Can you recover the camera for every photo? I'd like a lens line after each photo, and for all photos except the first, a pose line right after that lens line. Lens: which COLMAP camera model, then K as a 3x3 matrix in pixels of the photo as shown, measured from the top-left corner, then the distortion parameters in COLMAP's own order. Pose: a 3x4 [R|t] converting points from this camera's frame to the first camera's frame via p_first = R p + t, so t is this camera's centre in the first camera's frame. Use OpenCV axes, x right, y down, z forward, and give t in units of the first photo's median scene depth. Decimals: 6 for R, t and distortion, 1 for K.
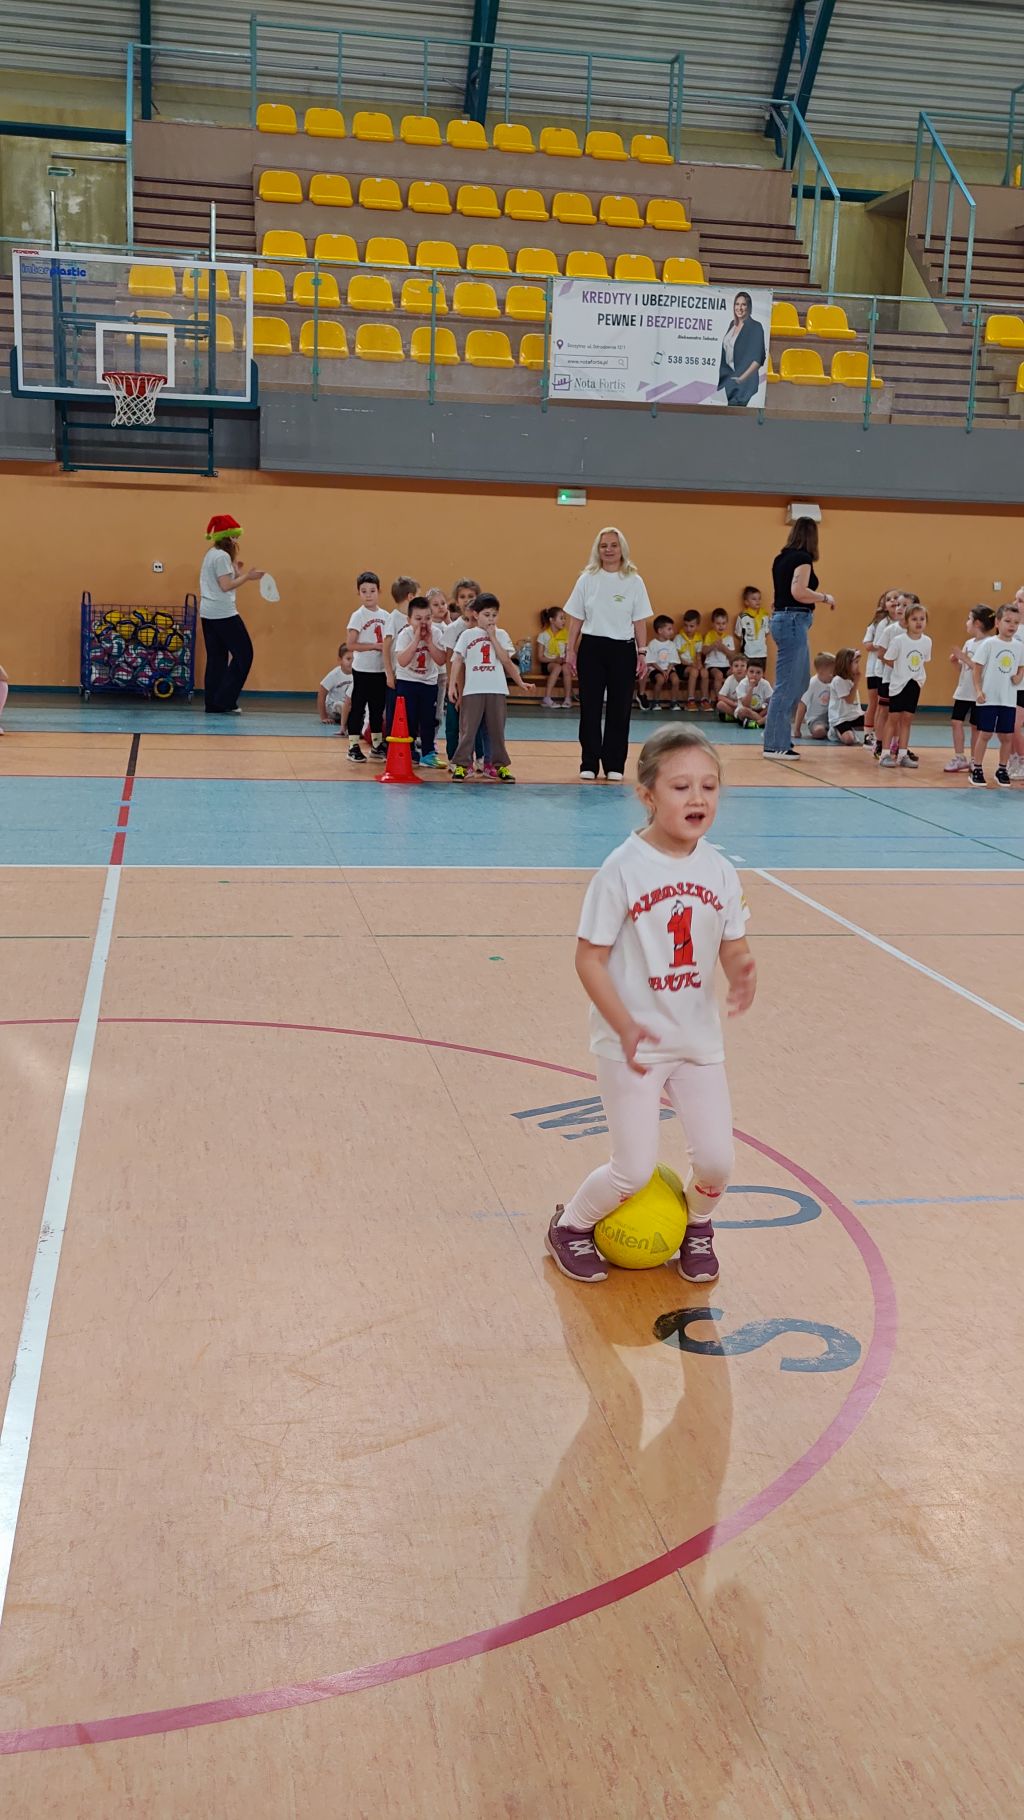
lens RADIAL K [[1863.1, 0, 553.8], [0, 1863.1, 915.8], [0, 0, 1]] dist [0.024157, 0.000000]
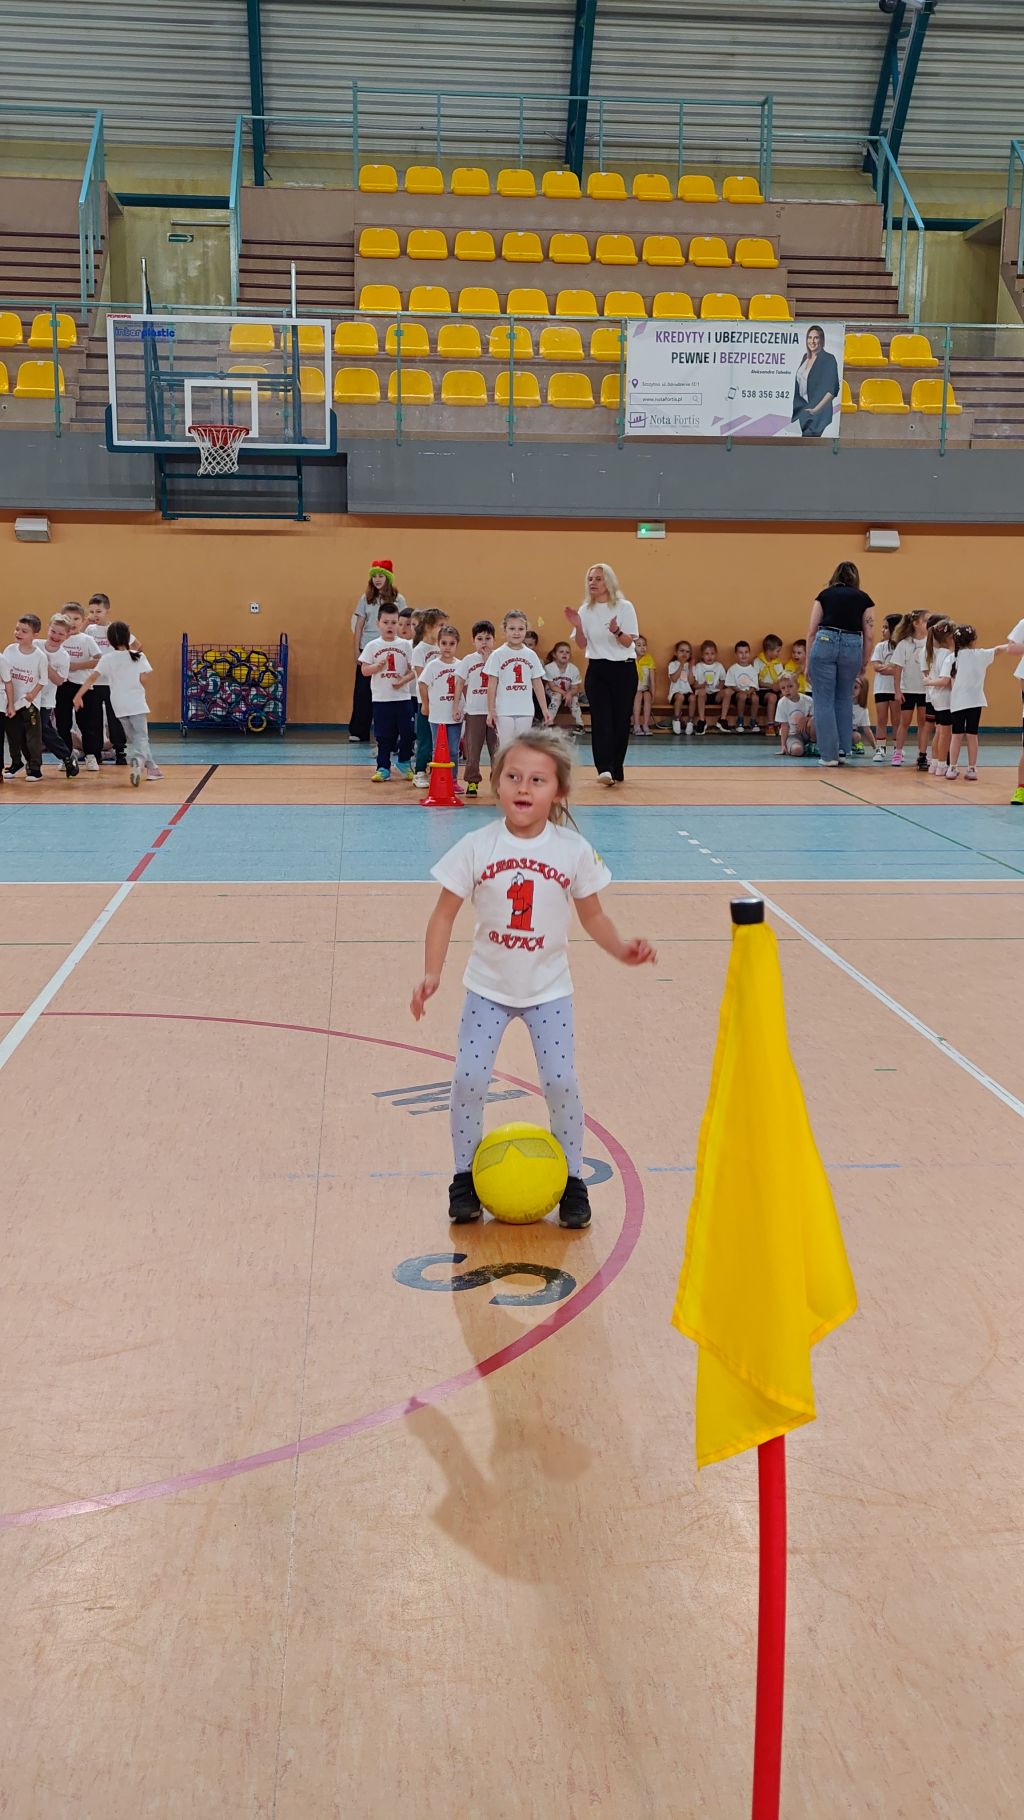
lens RADIAL K [[1863.1, 0, 543.8], [0, 1863.1, 907.1], [0, 0, 1]] dist [0.024157, 0.000000]
pose [[0.994584, -0.007315, -0.103678, 0.057214], [0.004807, 0.999690, -0.024417, 0.007523], [0.103824, 0.023786, 0.994311, -0.021373]]
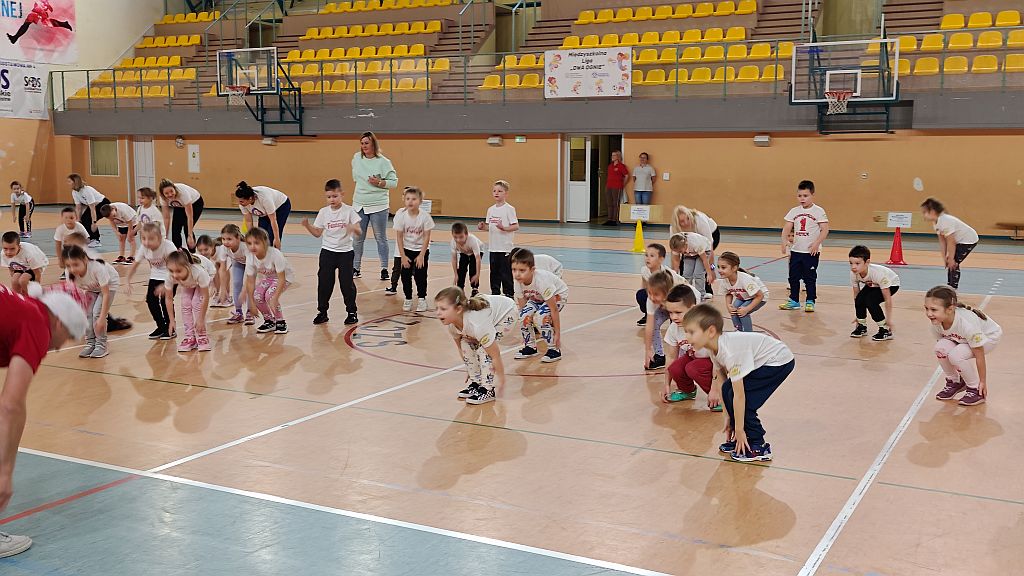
lens RADIAL K [[1048.2, 0, 506.0], [0, 1048.2, 287.9], [0, 0, 1]] dist [0.024157, 0.000000]
pose [[0.768452, 0.043941, -0.638397, 0.256027], [-0.101380, 0.993400, -0.053657, 0.051768], [0.631826, 0.105954, 0.767834, -0.192917]]
